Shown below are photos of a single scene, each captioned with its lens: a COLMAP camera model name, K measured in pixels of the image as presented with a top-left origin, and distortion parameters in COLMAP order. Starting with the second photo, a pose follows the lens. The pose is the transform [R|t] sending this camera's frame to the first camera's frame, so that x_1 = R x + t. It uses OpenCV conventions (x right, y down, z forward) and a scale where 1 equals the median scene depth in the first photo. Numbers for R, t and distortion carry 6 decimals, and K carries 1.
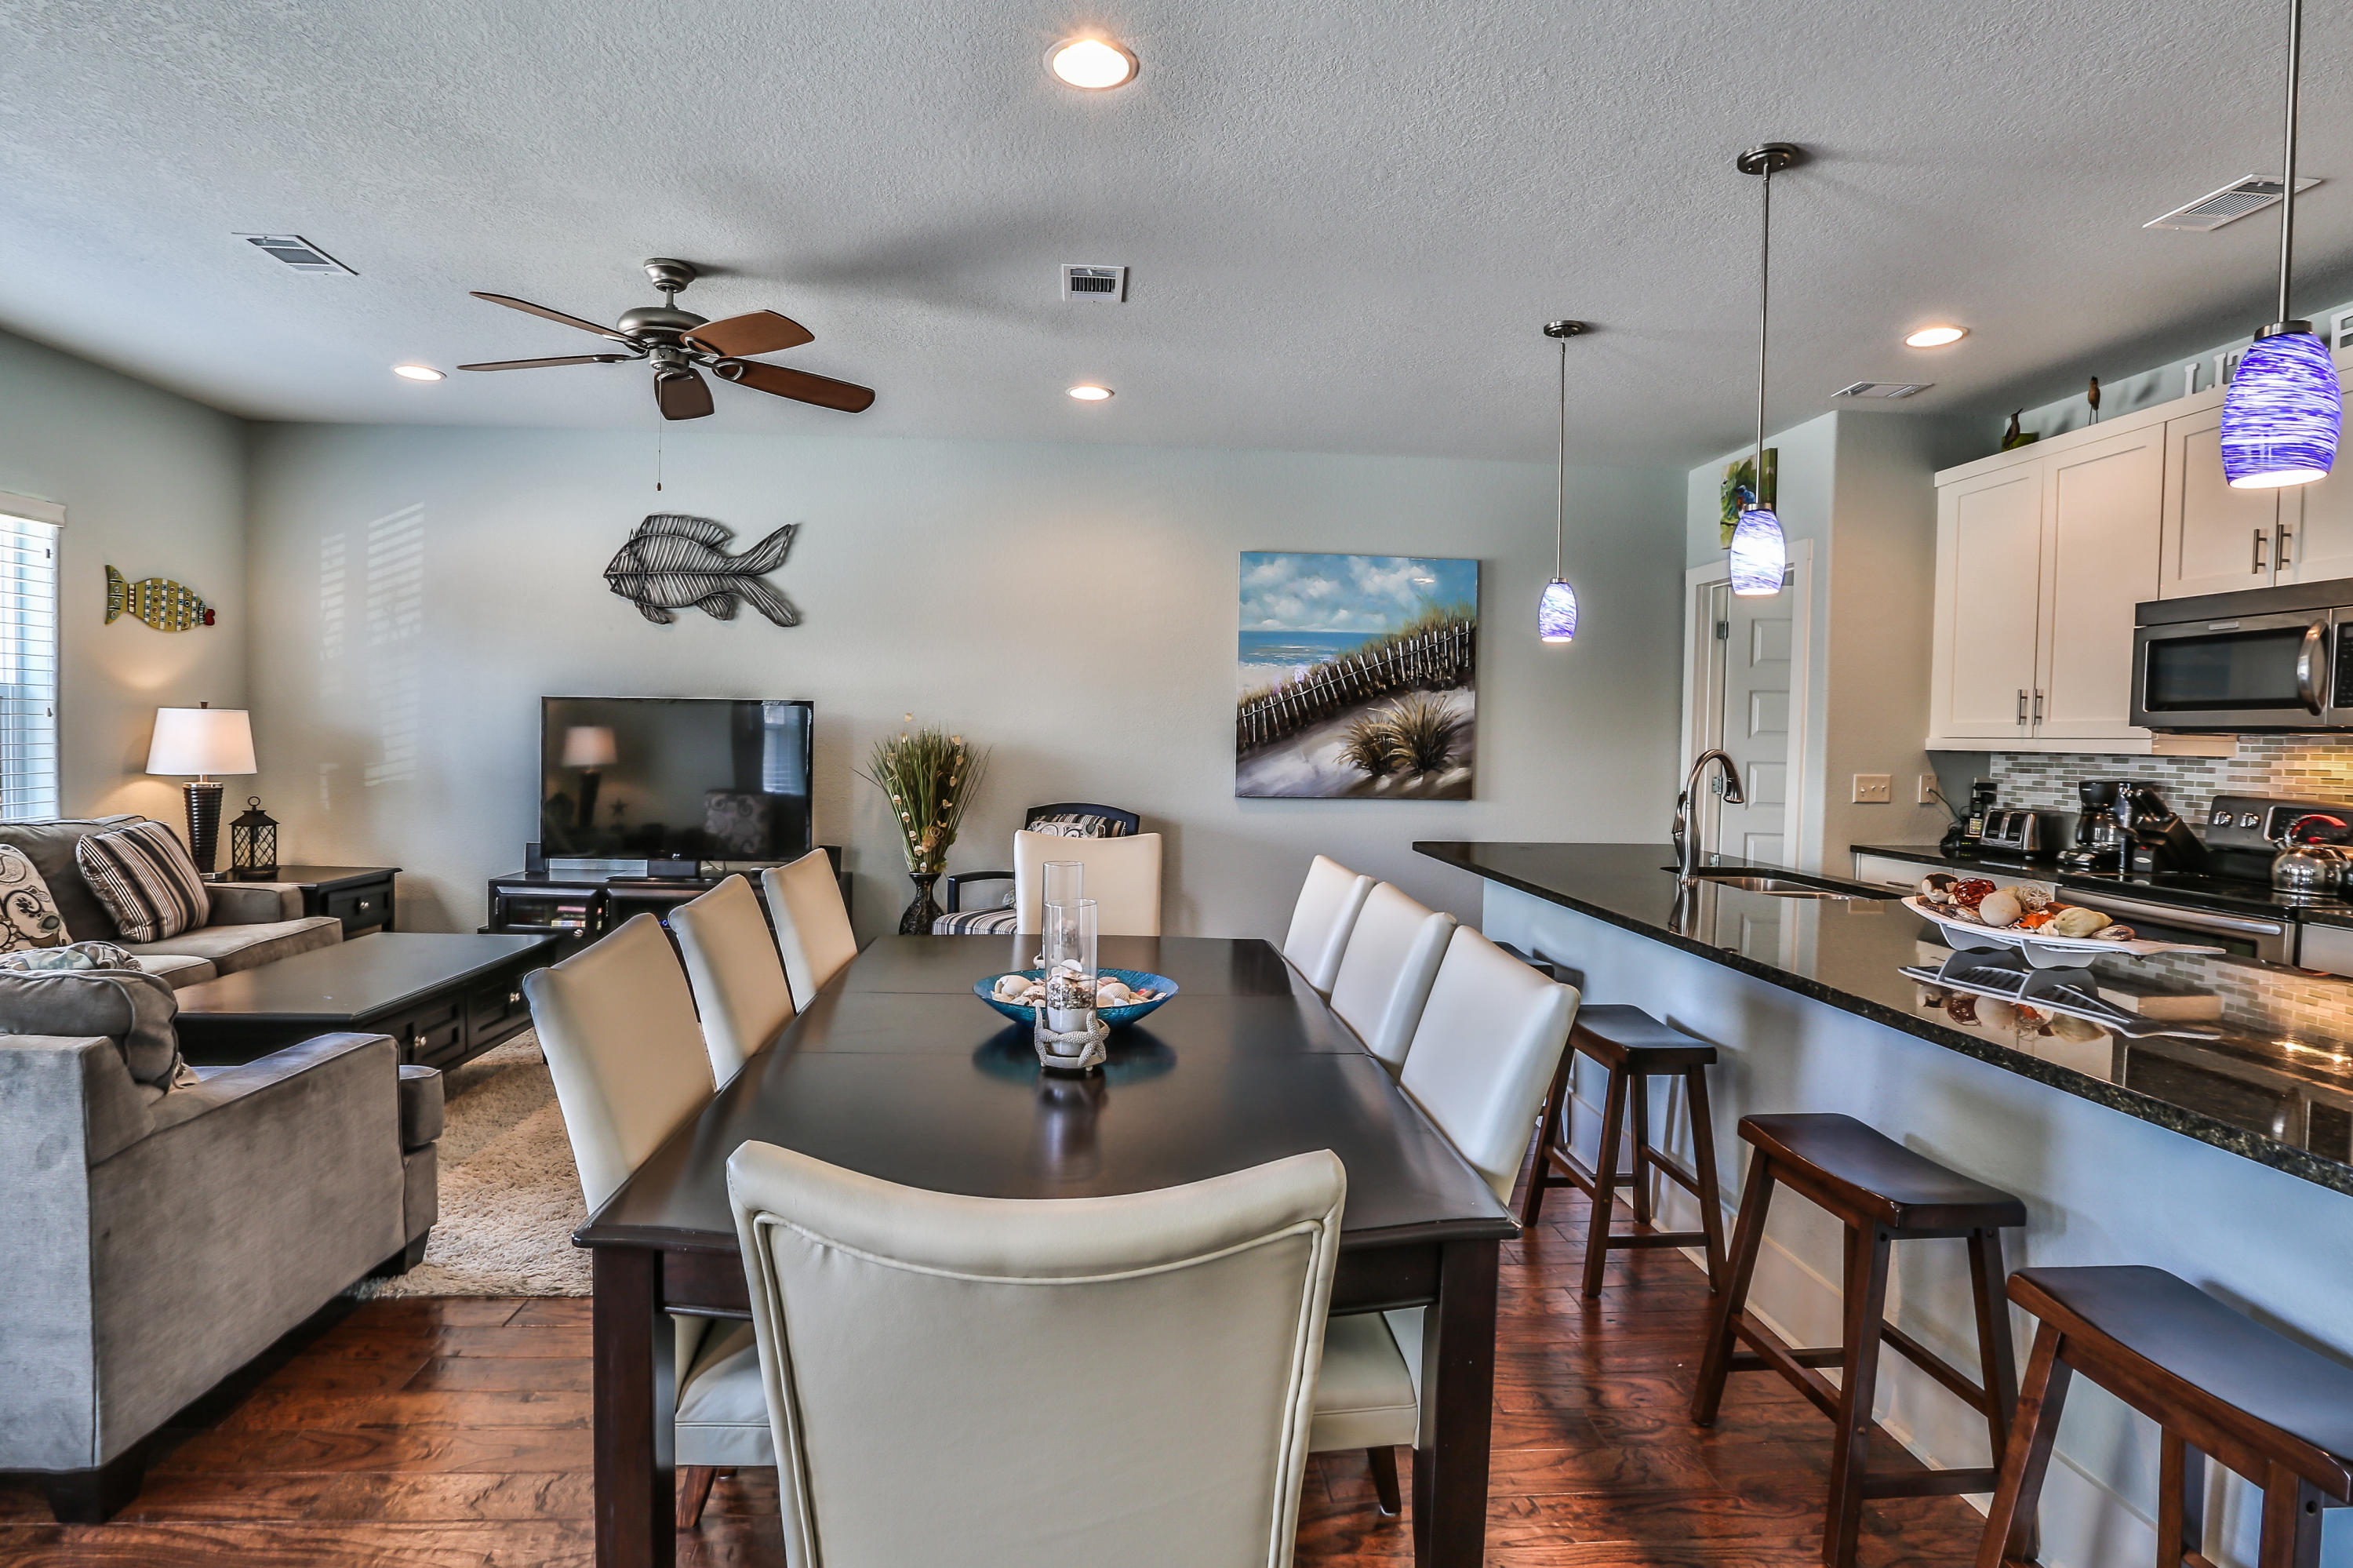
lens RADIAL K [[1176.5, 0, 1161.5], [0, 1176.5, 772.6], [0, 0, 1]] dist [-0.037995, 0.015373]
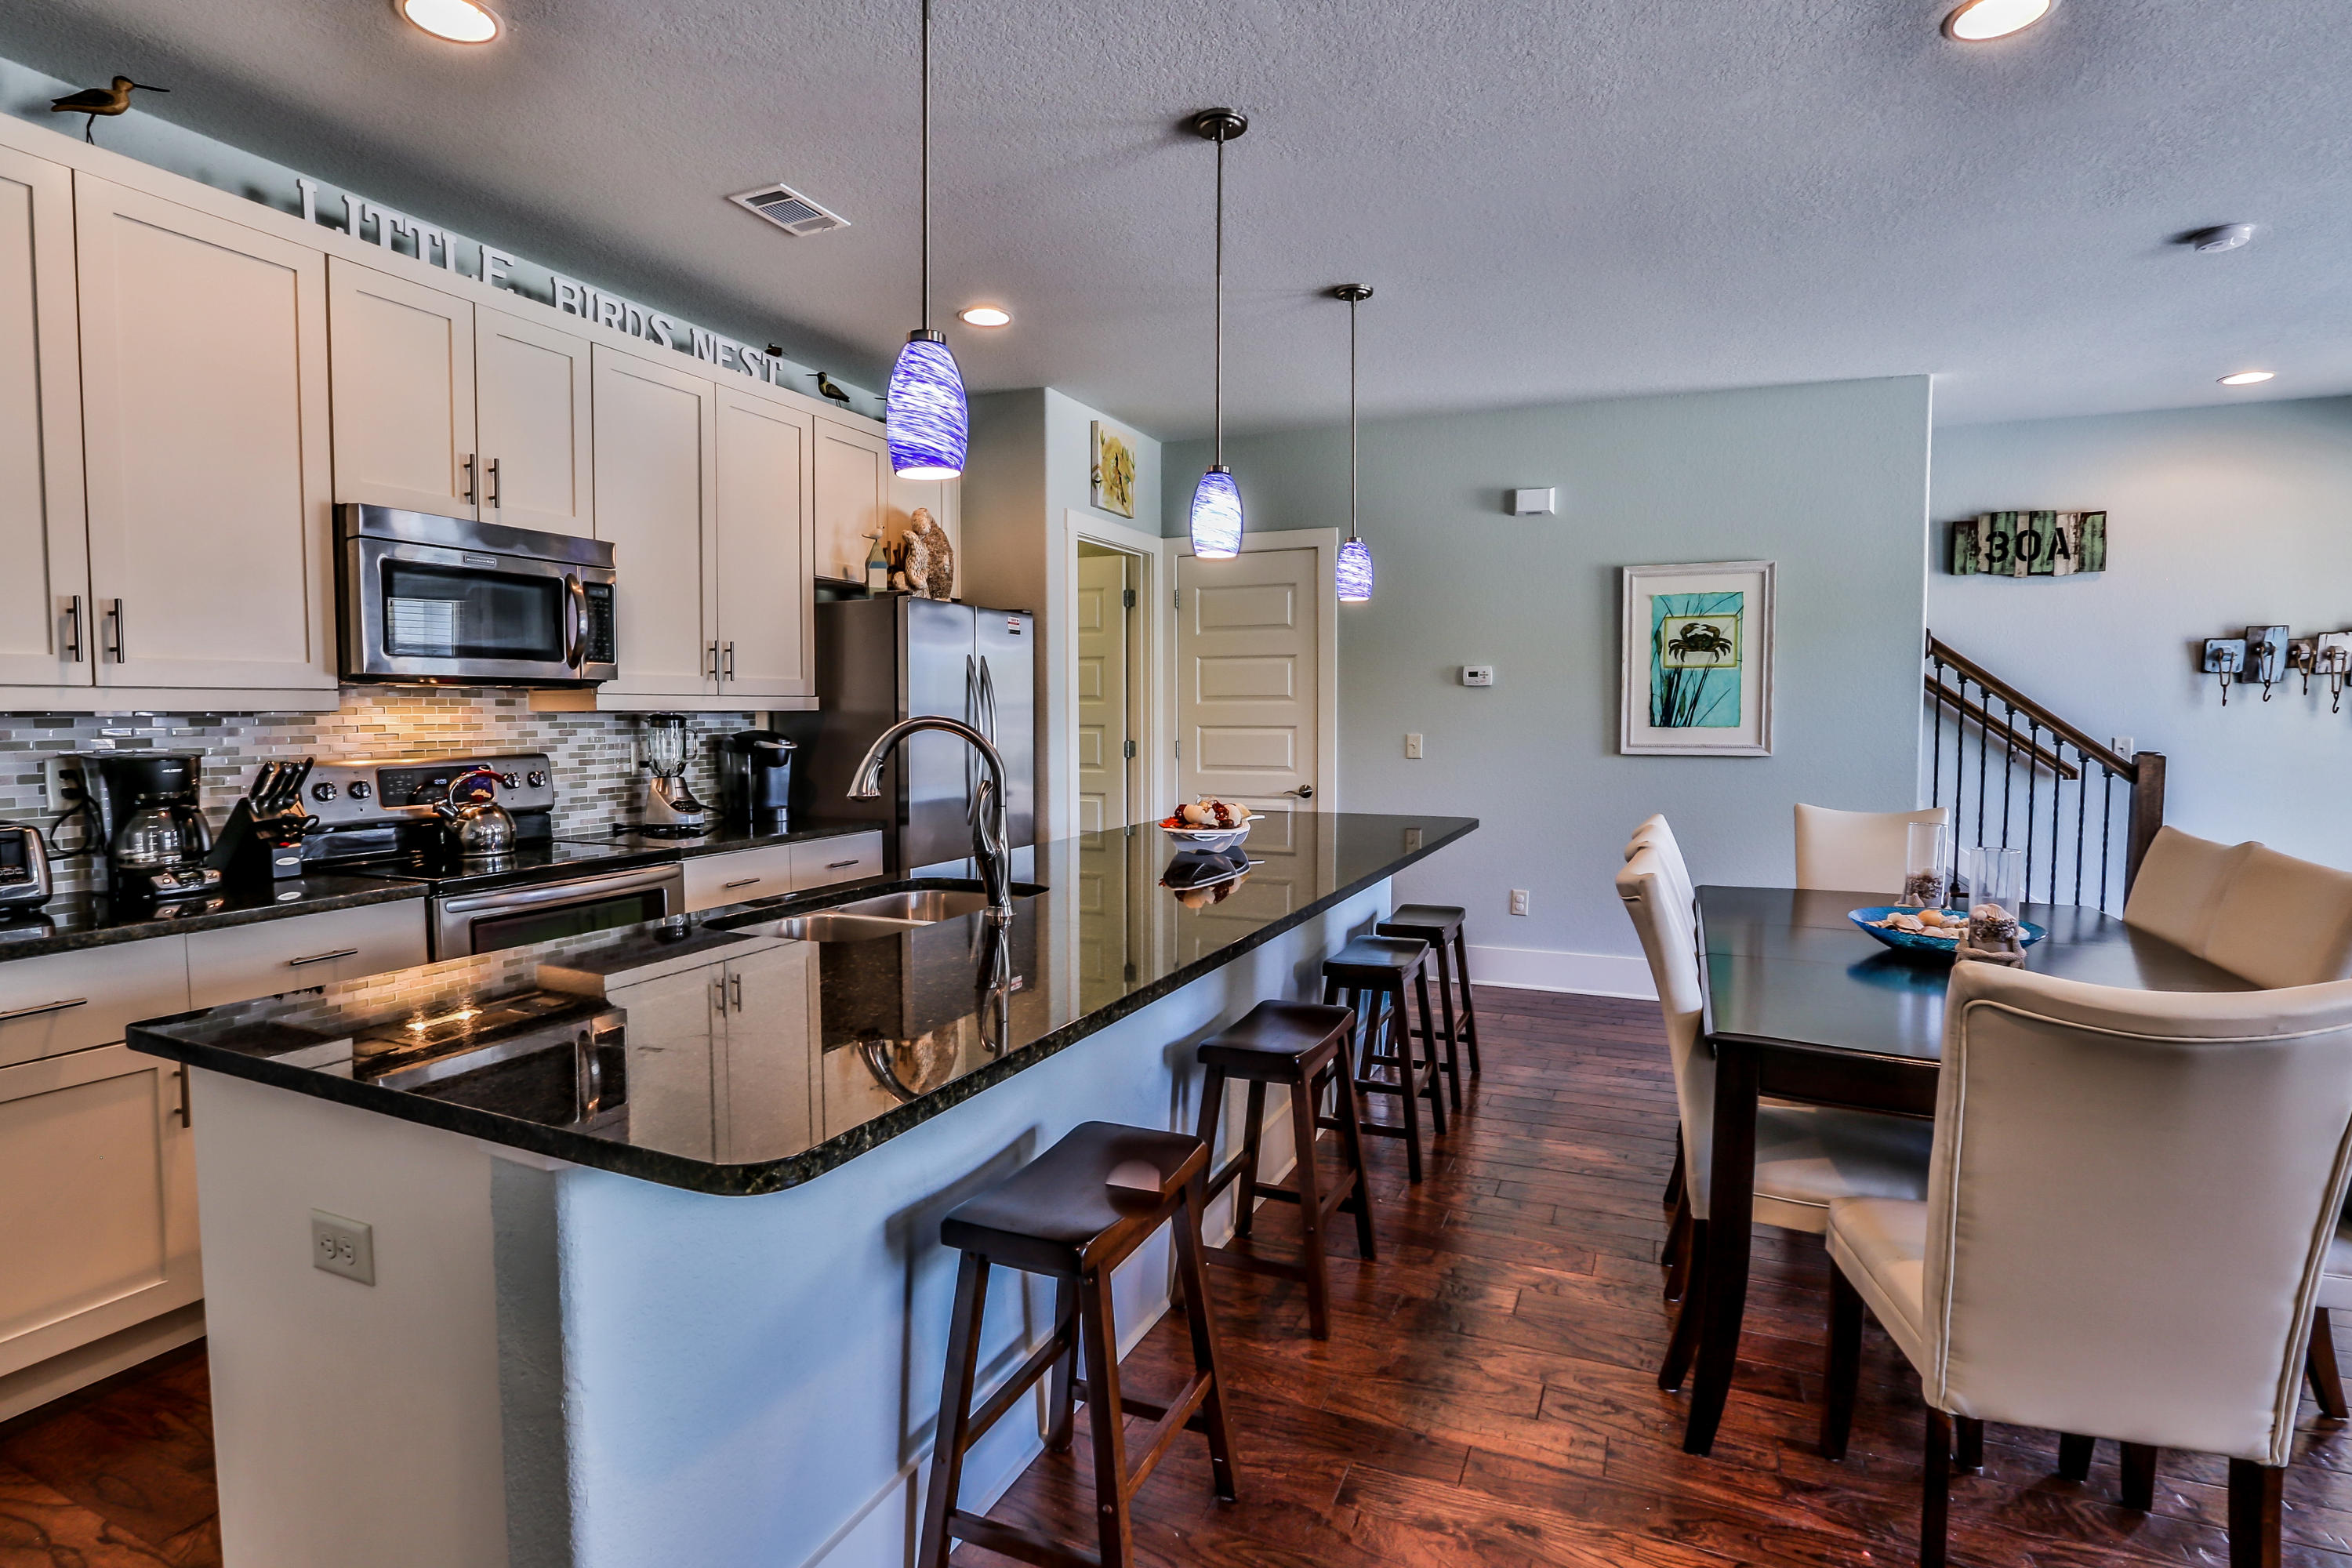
lens RADIAL K [[1183.6, 0, 1166.3], [0, 1183.6, 773.5], [0, 0, 1]] dist [-0.052529, 0.026257]
pose [[-0.888399, -0.045238, 0.456837, 0.033205], [-0.003667, 0.995801, 0.091476, -0.031626], [-0.459057, 0.079592, -0.884835, 0.978507]]
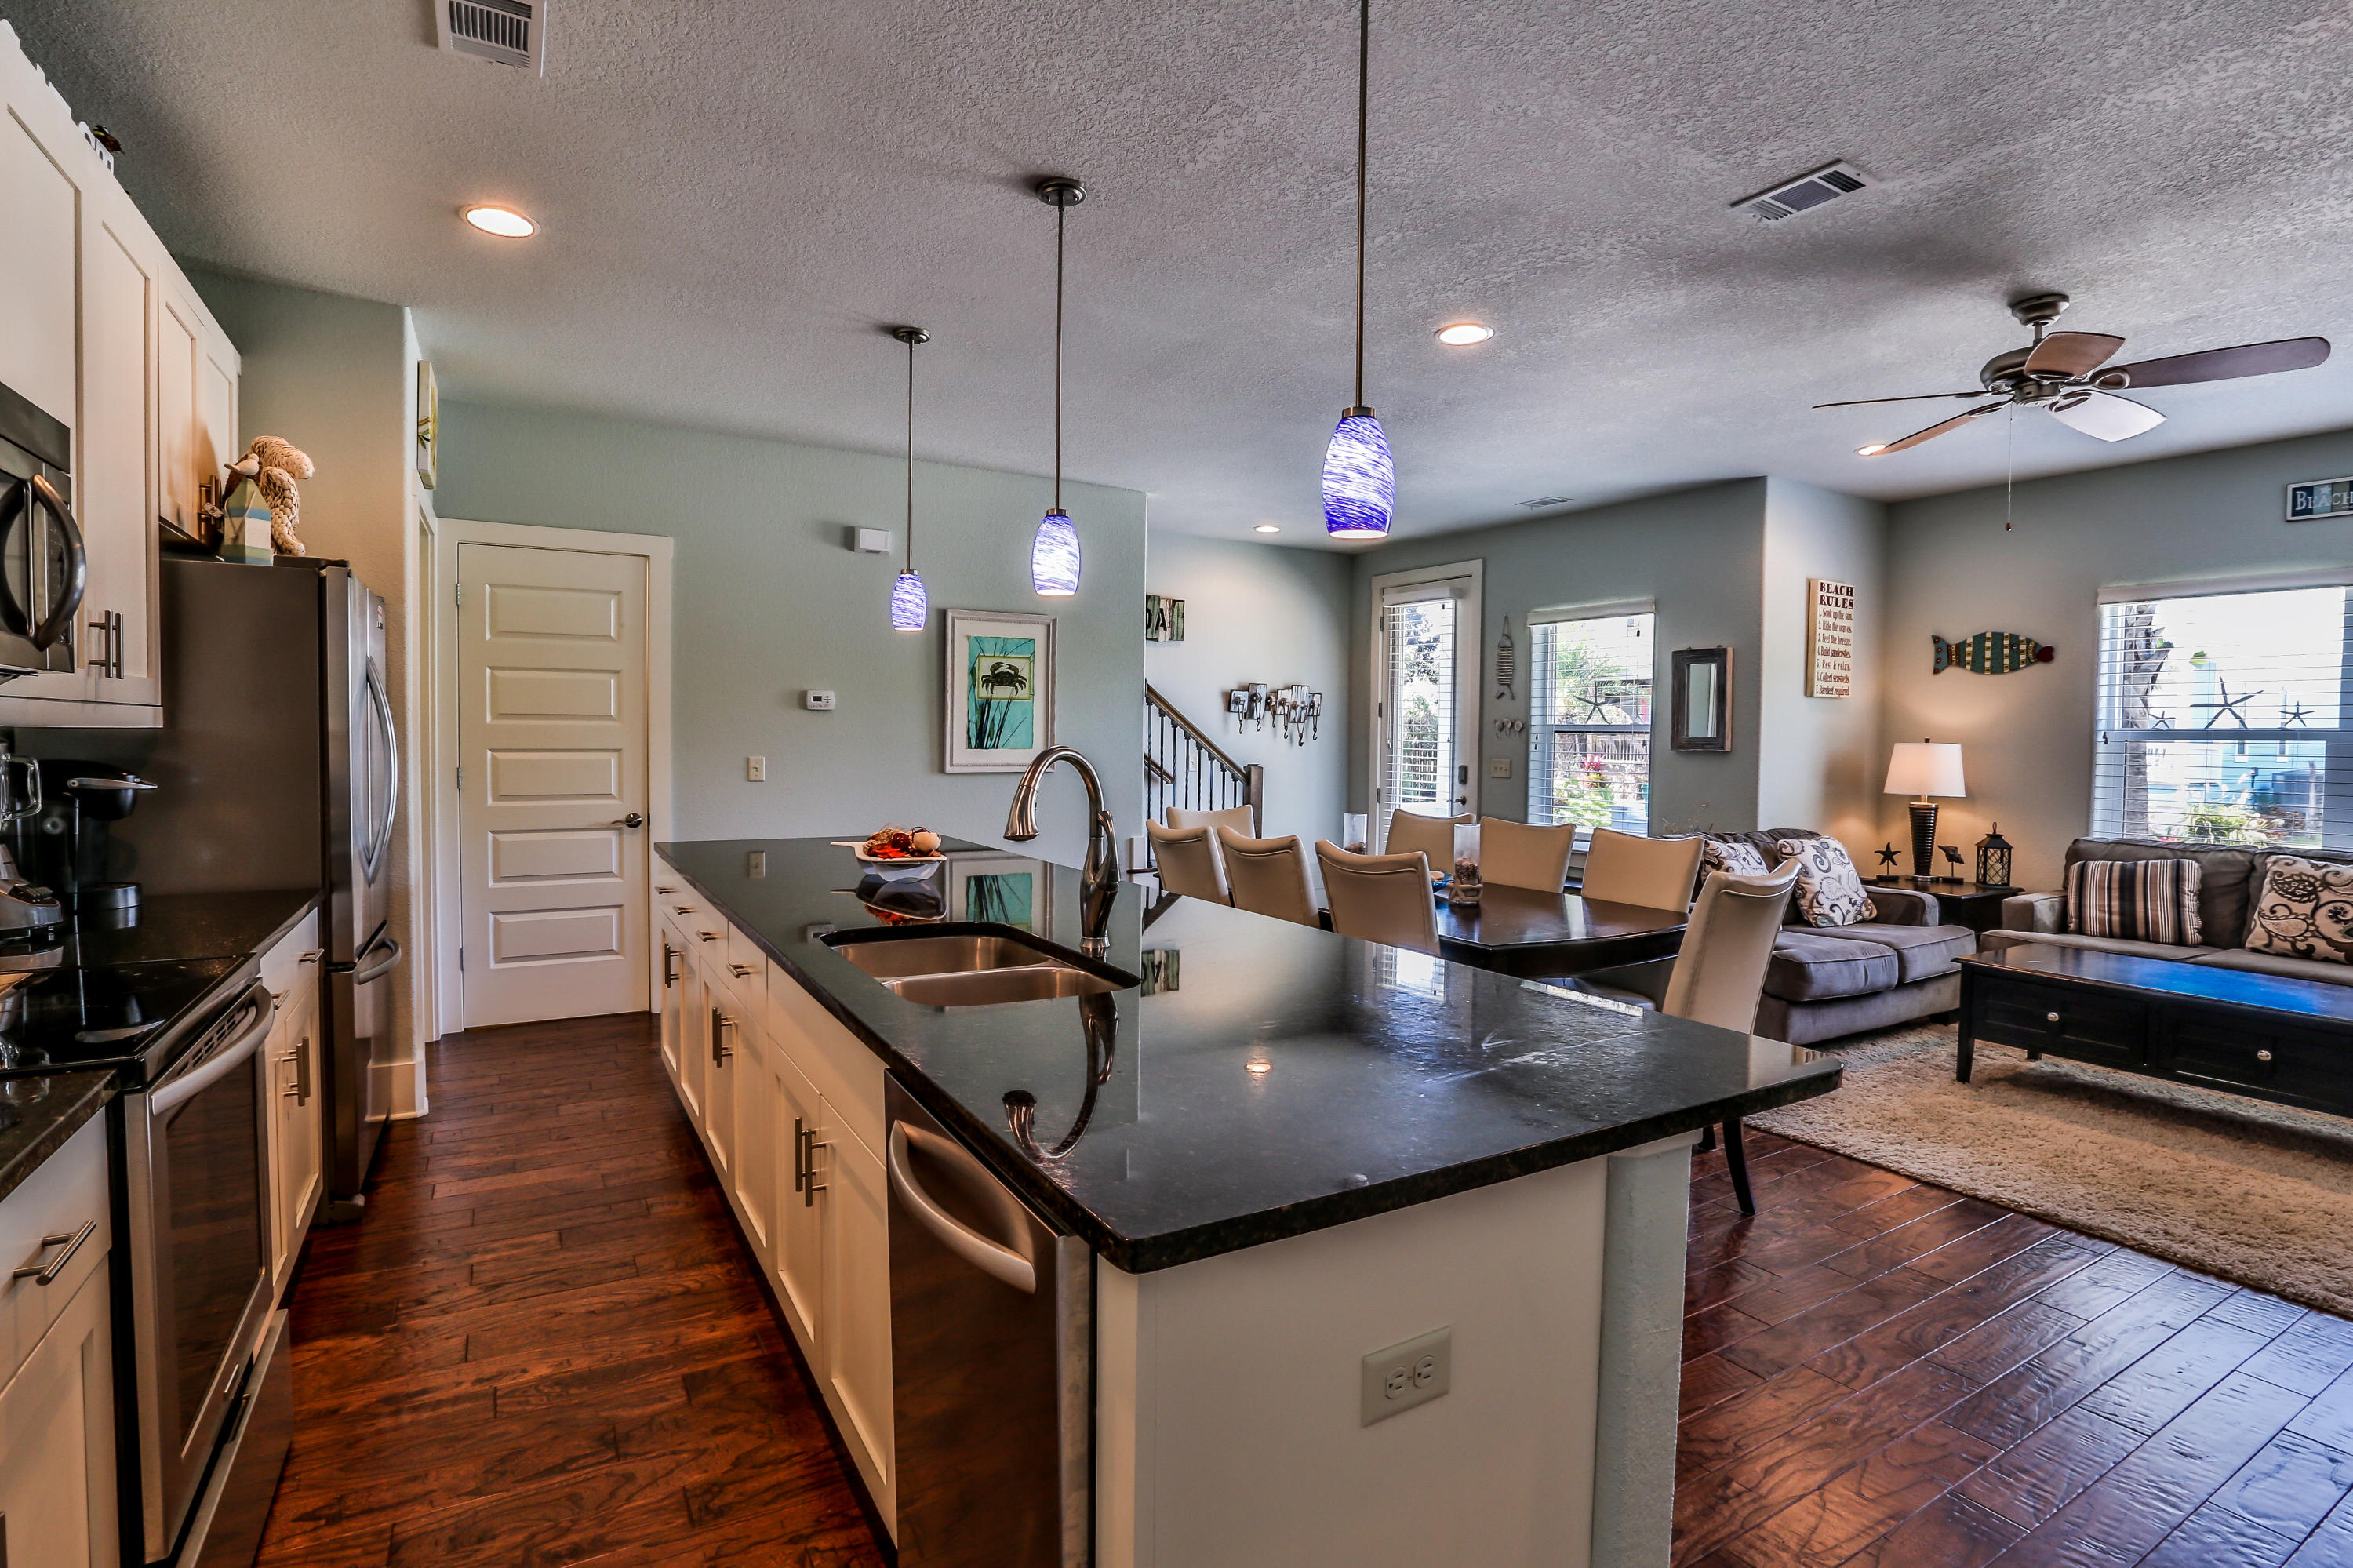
lens RADIAL K [[1152.0, 0, 1156.9], [0, 1152.0, 759.8], [0, 0, 1]] dist [-0.028662, 0.001130]
pose [[-0.892945, -0.021233, -0.449665, 0.448769], [-0.045050, 0.998087, 0.042331, -0.027321], [0.447906, 0.058057, -0.892194, 1.004865]]
